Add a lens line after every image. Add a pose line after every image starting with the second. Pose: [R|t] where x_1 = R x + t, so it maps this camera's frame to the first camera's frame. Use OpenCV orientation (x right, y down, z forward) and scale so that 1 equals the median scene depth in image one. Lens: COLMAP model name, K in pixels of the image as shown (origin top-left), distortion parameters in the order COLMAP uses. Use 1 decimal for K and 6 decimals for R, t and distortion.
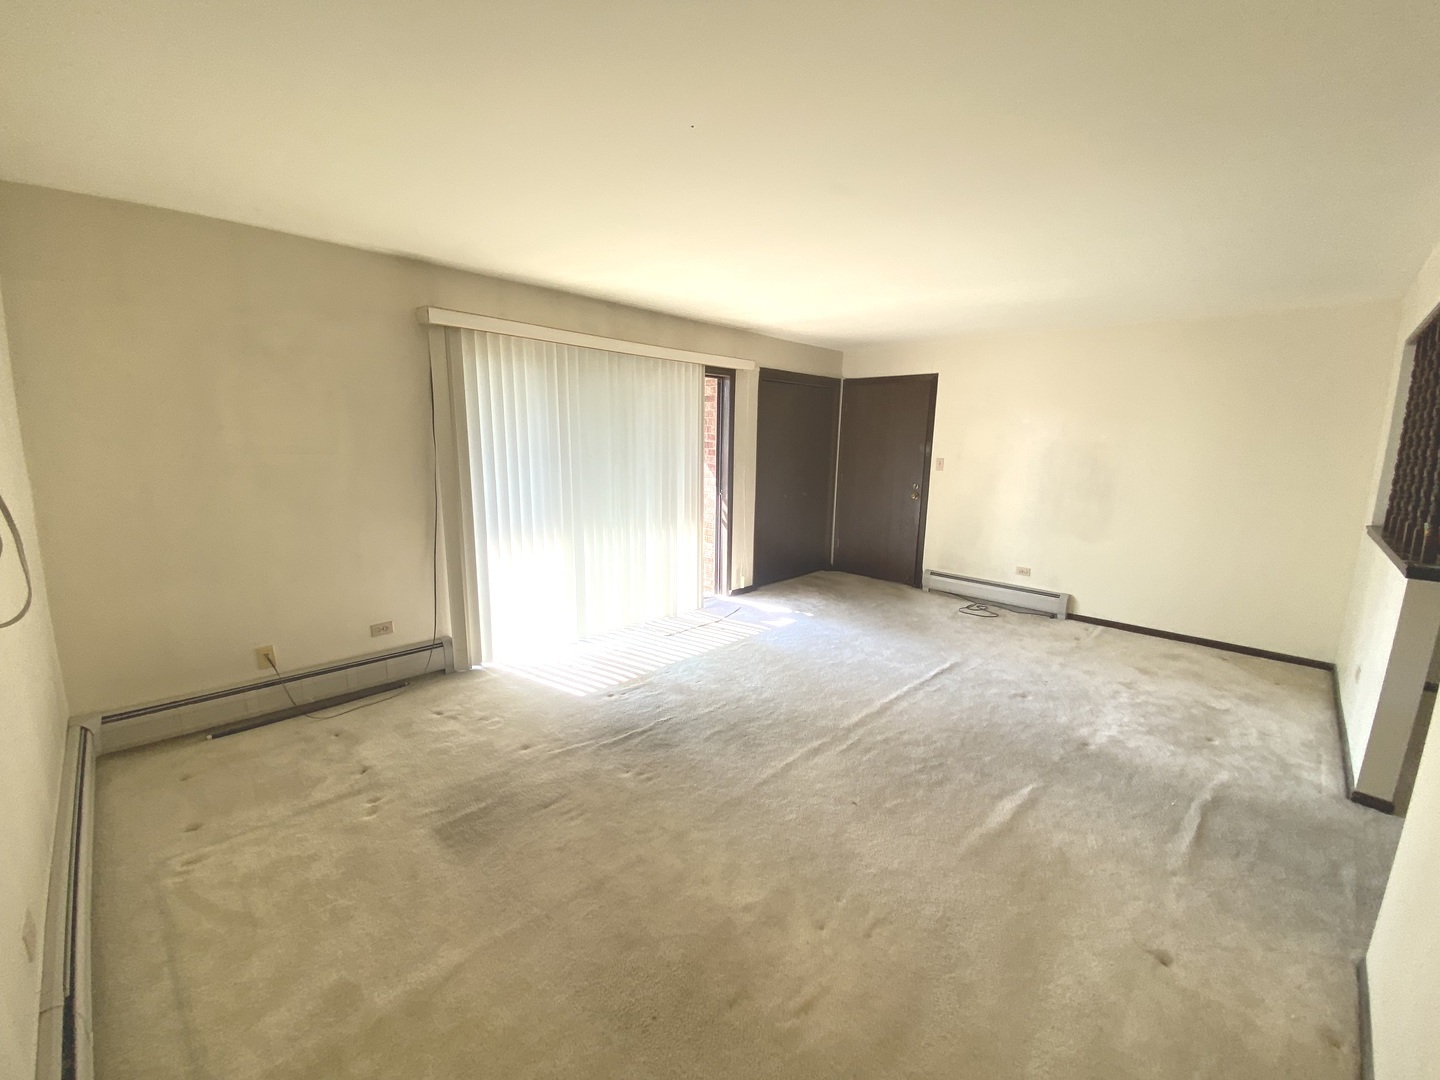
lens RADIAL K [[585.9, 0, 720.0], [0, 585.9, 540.0], [0, 0, 1]] dist [0.017345, -0.018942]
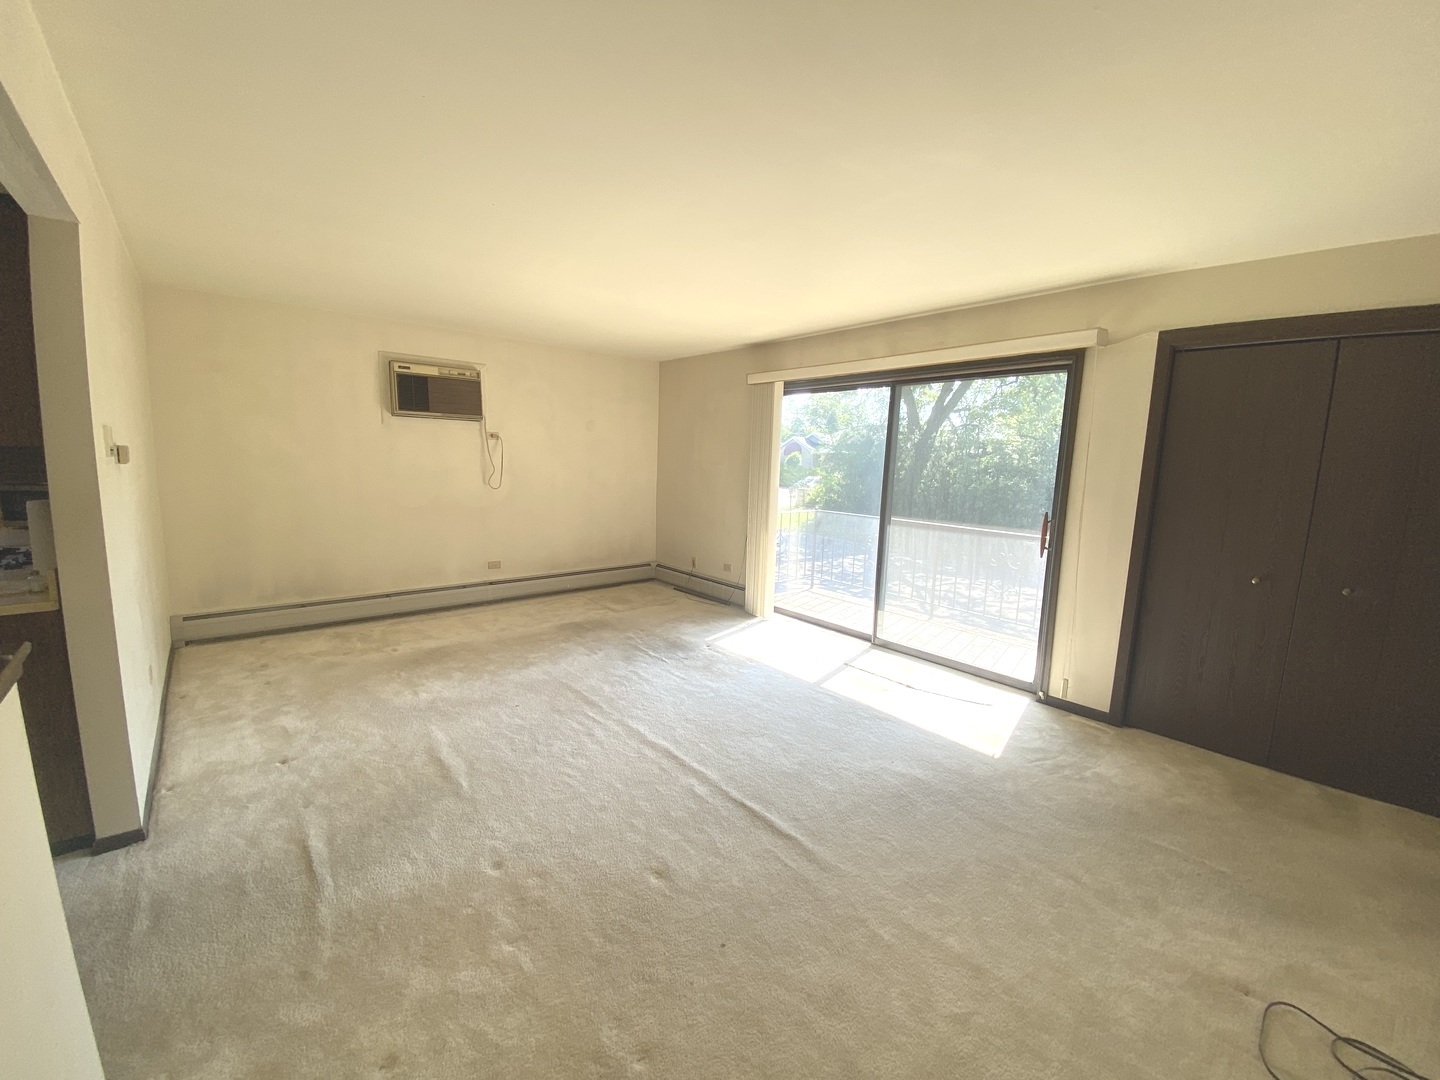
lens RADIAL K [[585.9, 0, 720.0], [0, 585.9, 540.0], [0, 0, 1]] dist [0.017345, -0.018942]
pose [[-0.077765, 0.120033, -0.989719, 0.859622], [-0.208470, 0.968822, 0.133879, -0.115754], [0.974932, 0.216738, -0.050318, 0.836250]]
